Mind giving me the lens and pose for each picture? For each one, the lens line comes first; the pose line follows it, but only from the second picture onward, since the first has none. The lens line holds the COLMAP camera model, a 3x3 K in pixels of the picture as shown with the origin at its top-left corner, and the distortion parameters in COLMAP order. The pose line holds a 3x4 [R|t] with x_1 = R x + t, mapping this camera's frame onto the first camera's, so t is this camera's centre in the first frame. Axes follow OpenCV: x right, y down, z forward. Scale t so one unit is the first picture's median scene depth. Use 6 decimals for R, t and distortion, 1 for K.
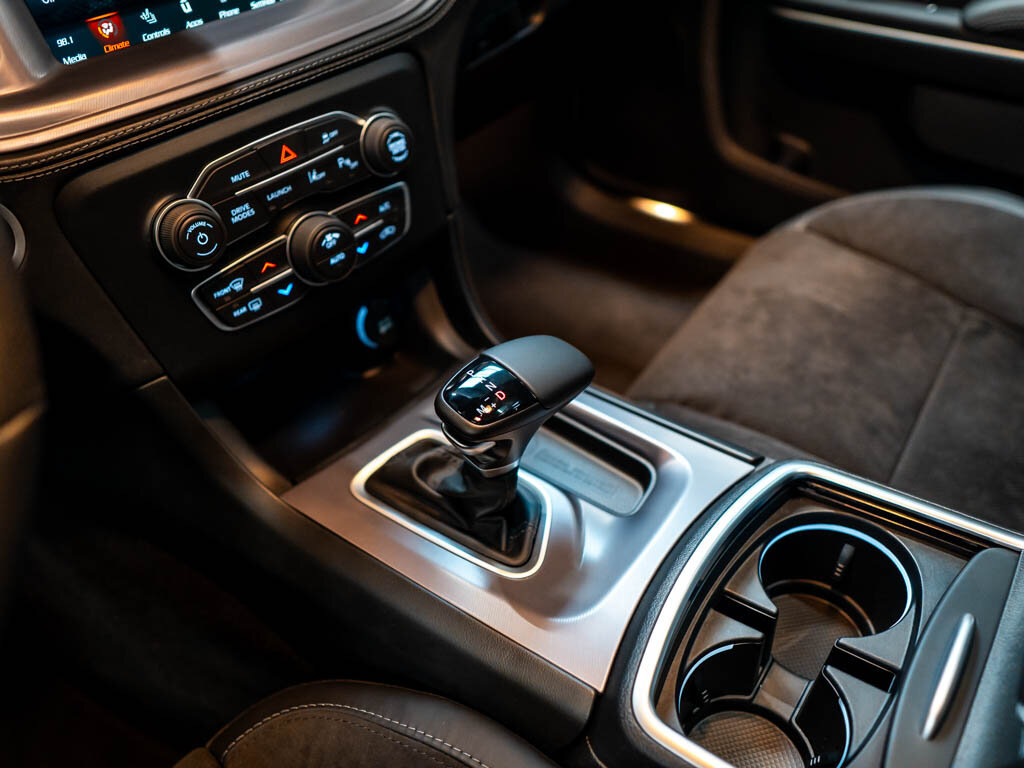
lens RADIAL K [[804.5, 0, 514.4], [0, 804.5, 391.2], [0, 0, 1]] dist [-0.014914, 0.004567]
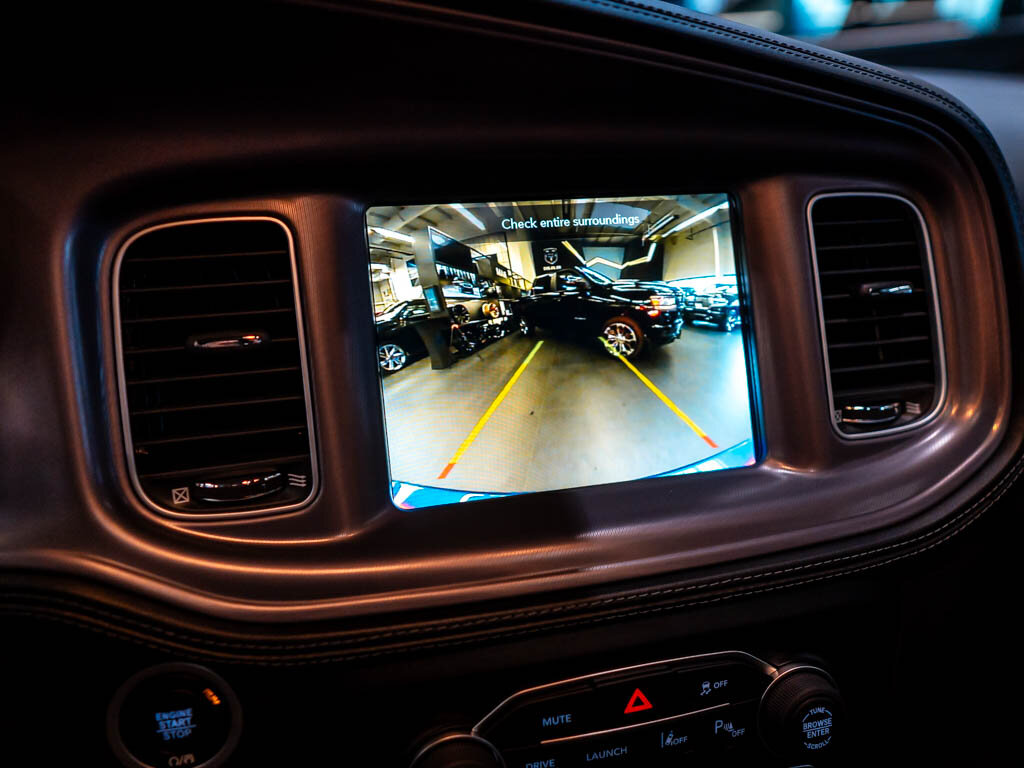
lens RADIAL K [[804.5, 0, 502.5], [0, 804.5, 400.1], [0, 0, 1]] dist [-0.014914, 0.004567]
pose [[0.826012, 0.236929, -0.511437, -0.094448], [-0.391350, 0.894080, -0.217869, -0.317746], [0.405646, 0.380113, 0.831243, 0.304973]]
